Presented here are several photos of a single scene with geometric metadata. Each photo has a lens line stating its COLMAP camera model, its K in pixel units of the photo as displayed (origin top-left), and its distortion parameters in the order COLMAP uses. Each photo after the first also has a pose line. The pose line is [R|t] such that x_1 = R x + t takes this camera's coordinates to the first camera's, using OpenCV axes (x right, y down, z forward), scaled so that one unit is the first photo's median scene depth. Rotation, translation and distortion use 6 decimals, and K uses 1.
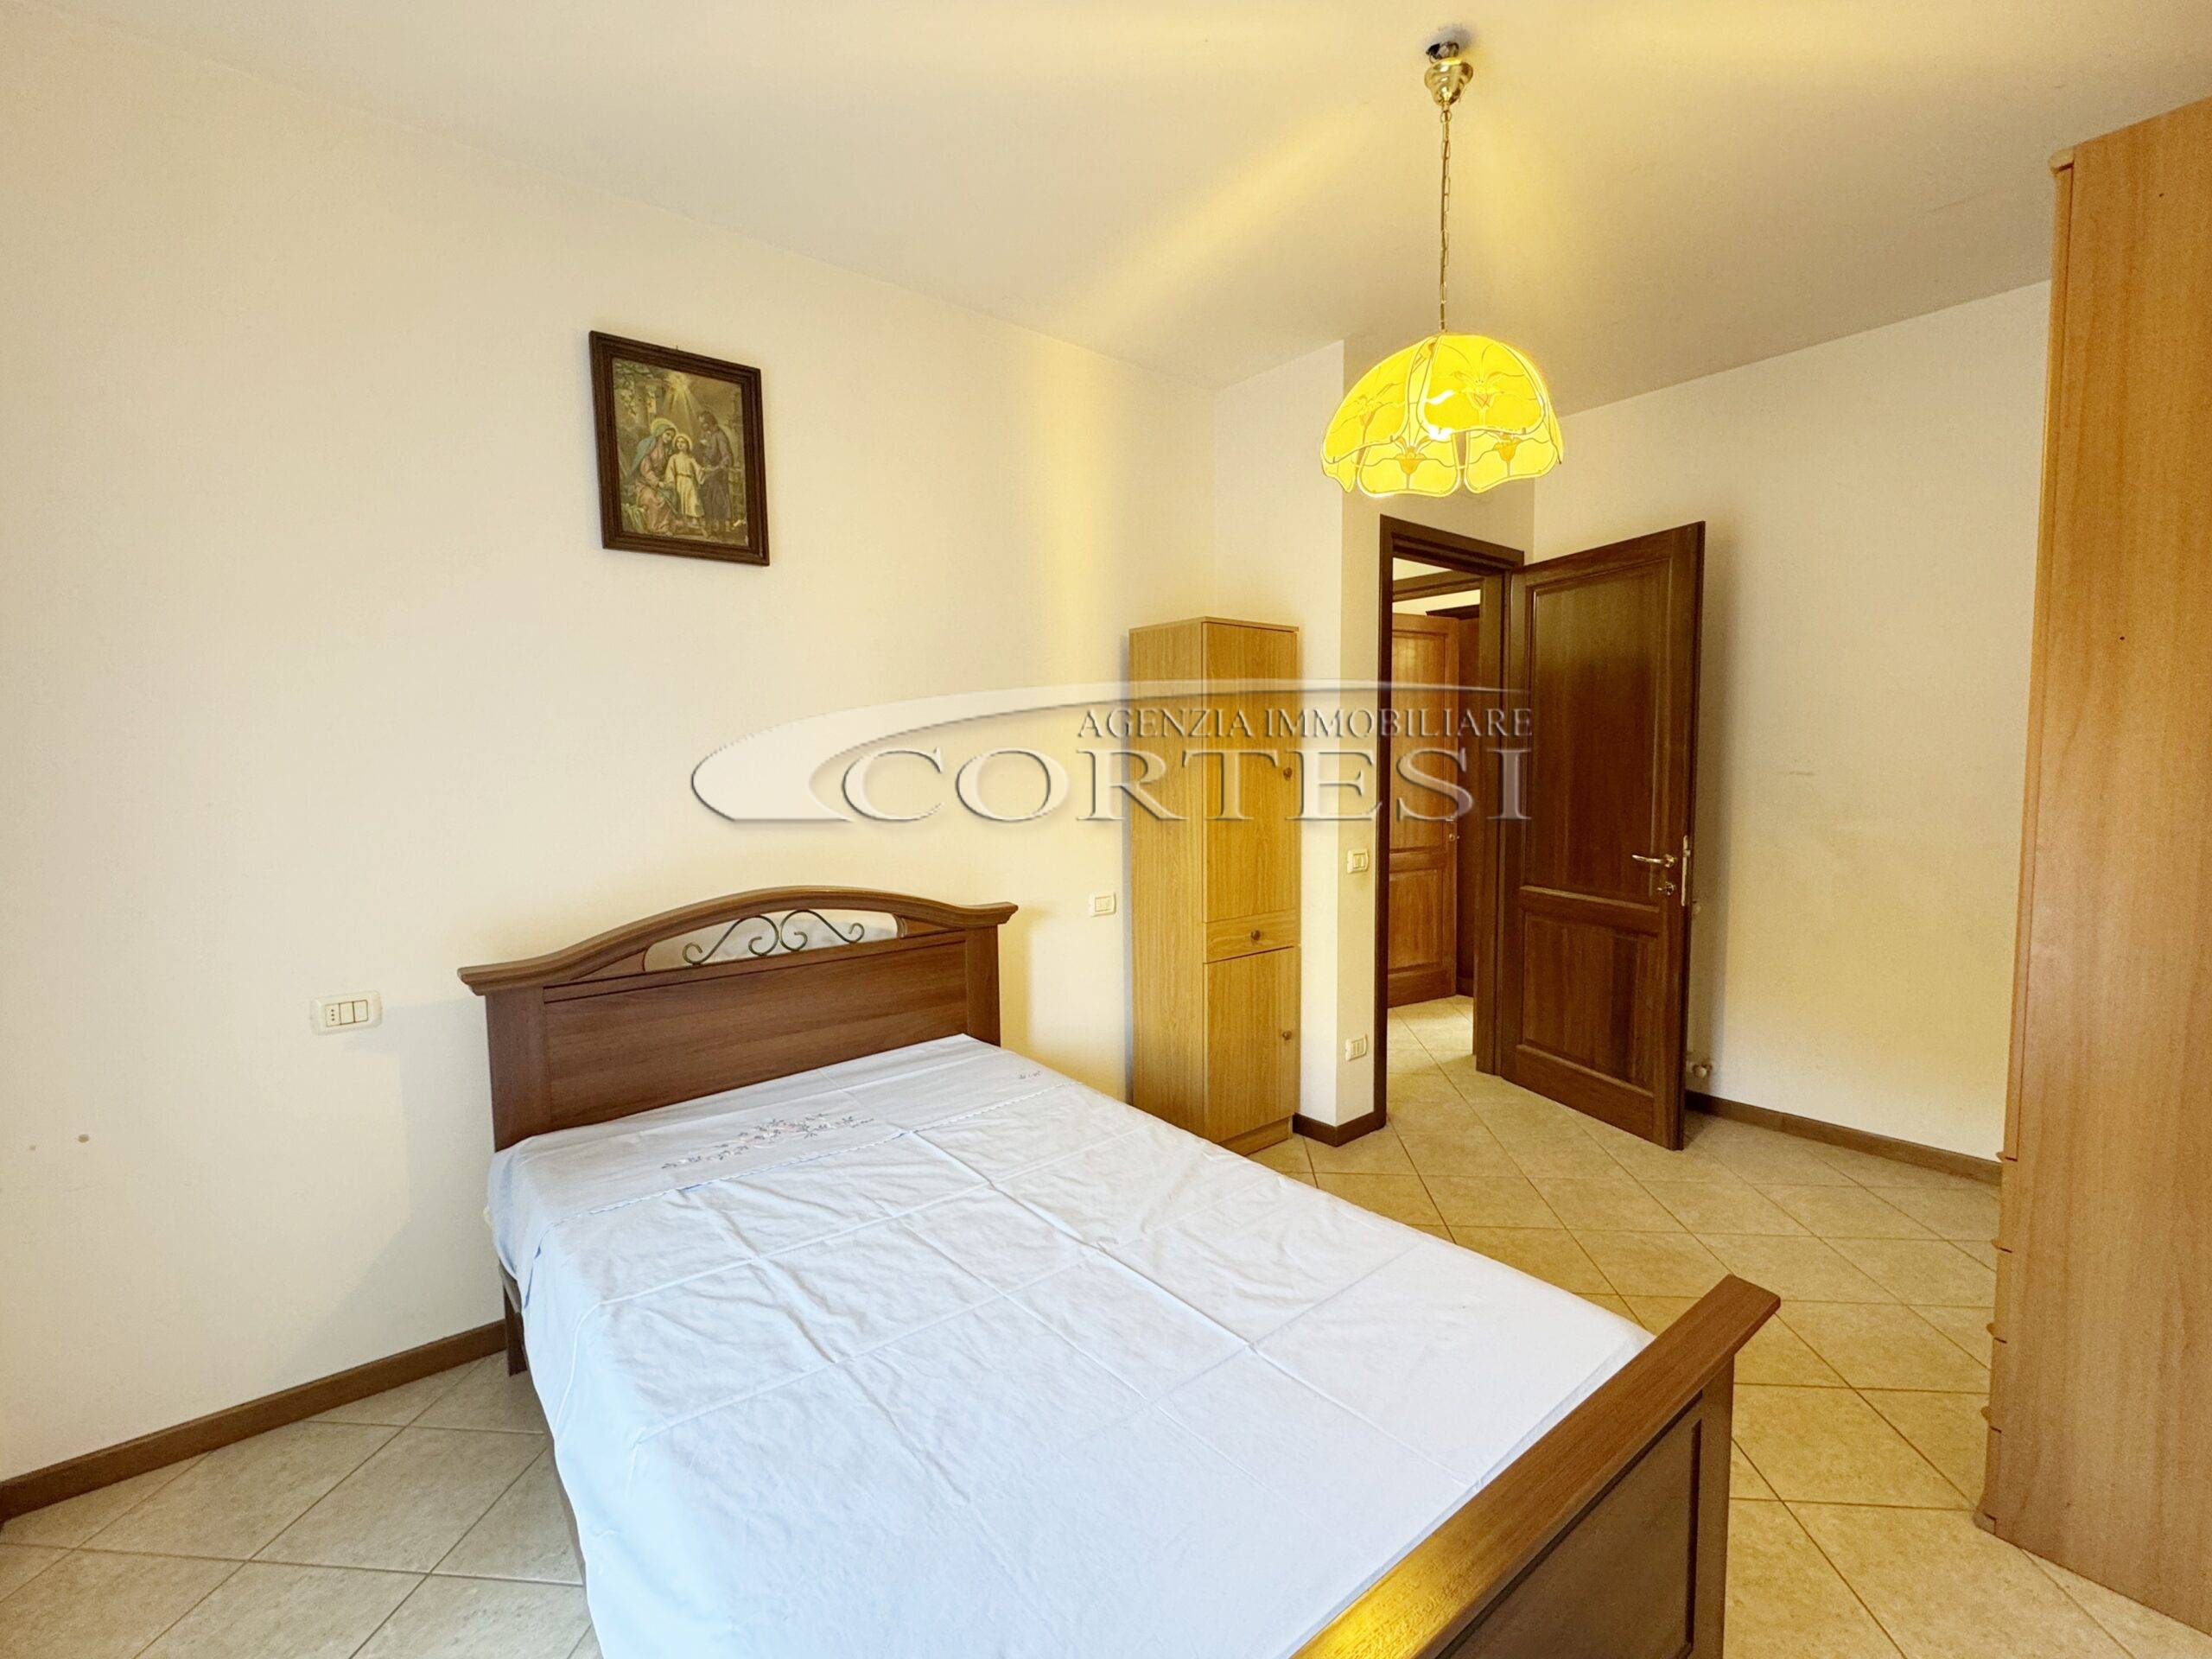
lens RADIAL K [[951.1, 0, 1115.3], [0, 951.1, 829.7], [0, 0, 1]] dist [0.012274, 0.000244]
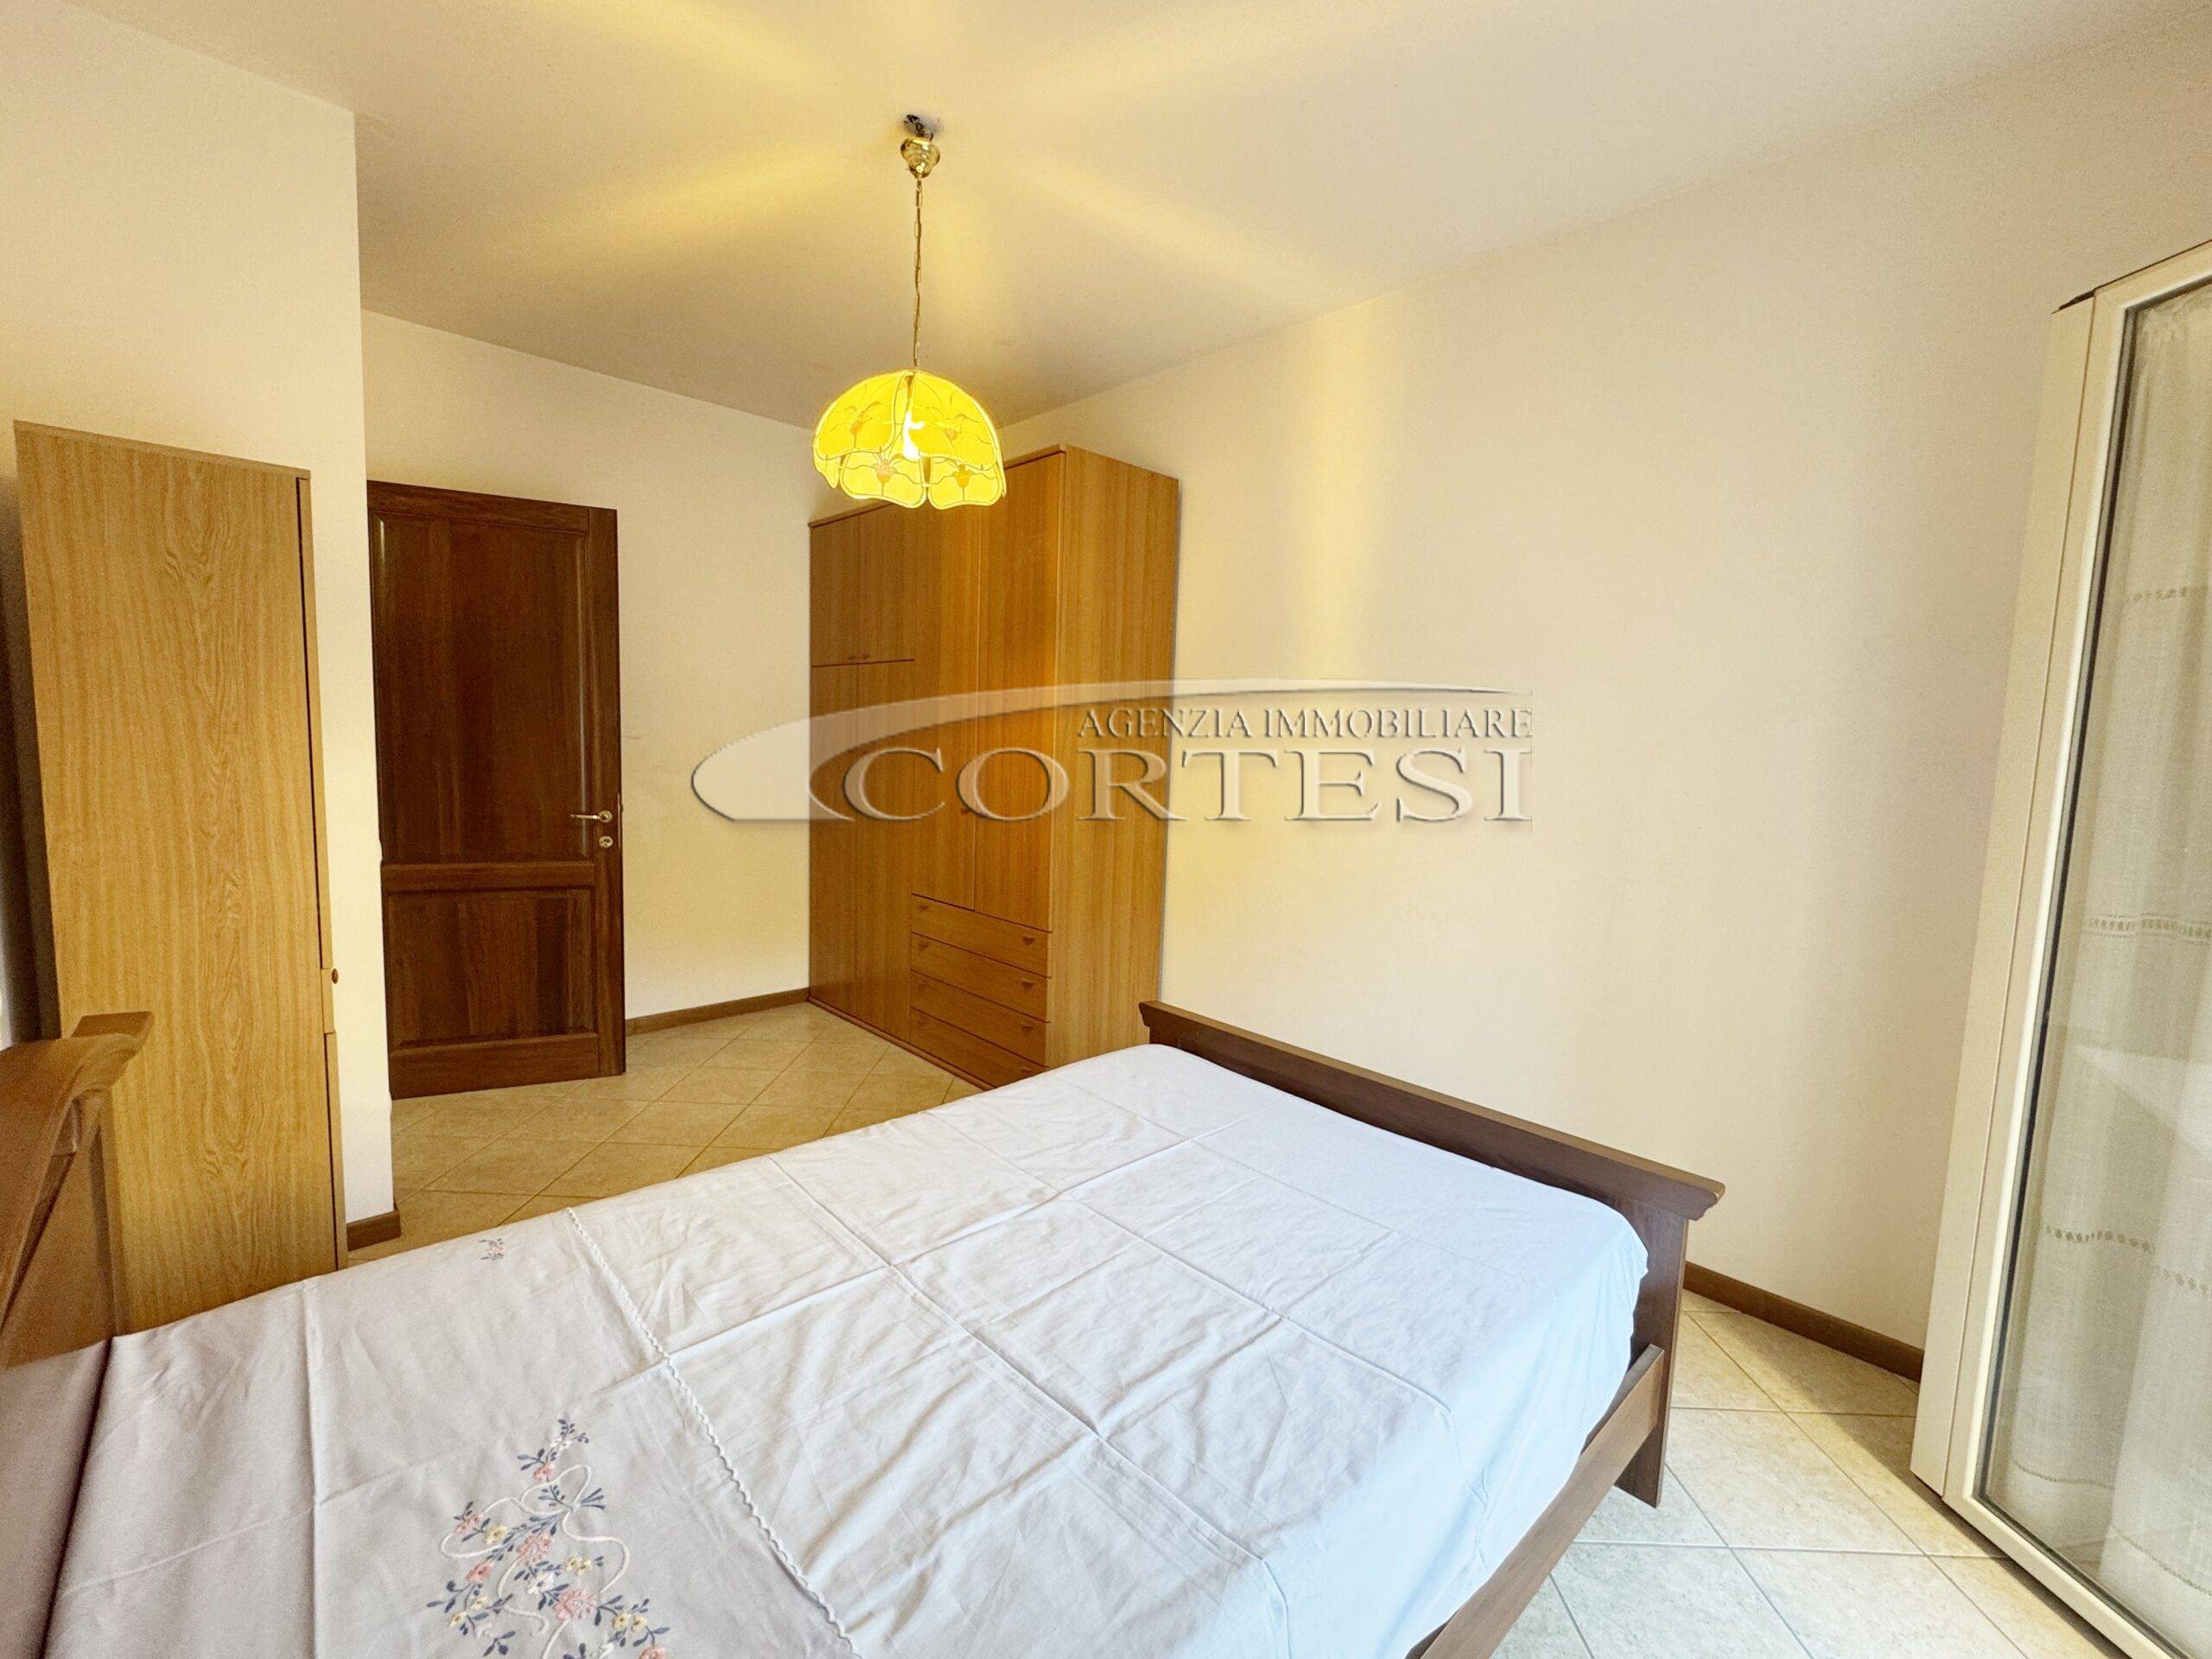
lens RADIAL K [[912.4, 0, 1105.7], [0, 912.4, 826.3], [0, 0, 1]] dist [-0.002117, 0.000233]
pose [[-0.074791, -0.082765, 0.993759, -0.693104], [0.040570, 0.995472, 0.085961, -0.029298], [-0.996374, 0.046746, -0.071095, 0.712312]]
